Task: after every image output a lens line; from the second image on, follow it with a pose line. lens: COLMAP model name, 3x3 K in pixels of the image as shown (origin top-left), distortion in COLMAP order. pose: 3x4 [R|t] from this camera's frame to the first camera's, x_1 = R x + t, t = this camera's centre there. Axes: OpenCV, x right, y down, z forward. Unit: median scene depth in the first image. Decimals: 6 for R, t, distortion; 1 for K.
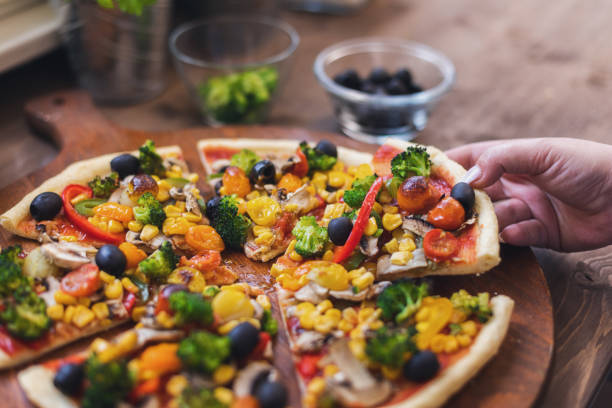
lens RADIAL K [[948.7, 0, 298.8], [0, 948.7, 202.6], [0, 0, 1]] dist [-0.042530, -0.089504]
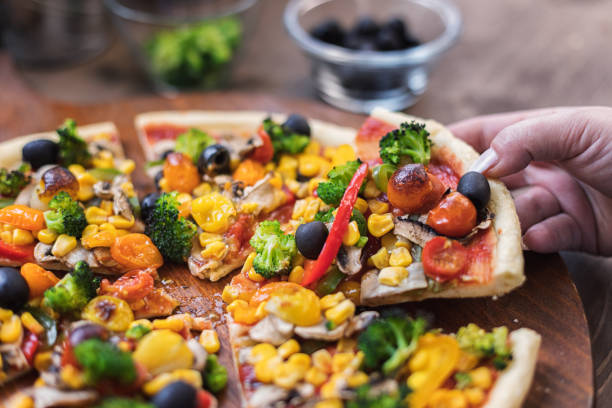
lens RADIAL K [[968.4, 0, 305.4], [0, 968.4, 206.0], [0, 0, 1]] dist [-0.082709, -0.137849]
pose [[0.999820, -0.018915, -0.001118, 0.039355], [0.018947, 0.997415, 0.069315, -0.050657], [-0.000196, -0.069324, 0.997594, 0.223067]]
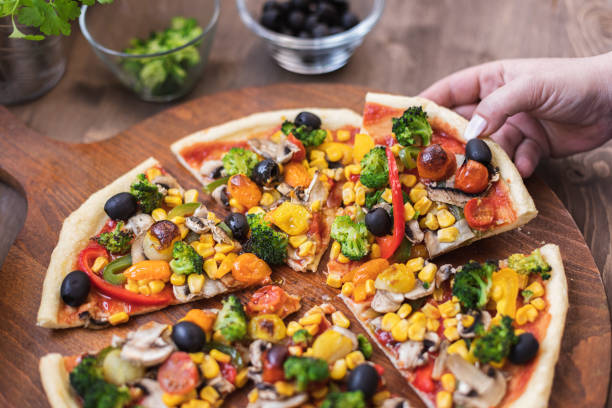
lens RADIAL K [[968.4, 0, 305.4], [0, 968.4, 206.0], [0, 0, 1]] dist [-0.082709, -0.137849]
pose [[0.921938, -0.321978, 0.215316, -0.243405], [0.241207, 0.912186, 0.331263, -0.343566], [-0.303068, -0.253468, 0.918642, 0.071240]]
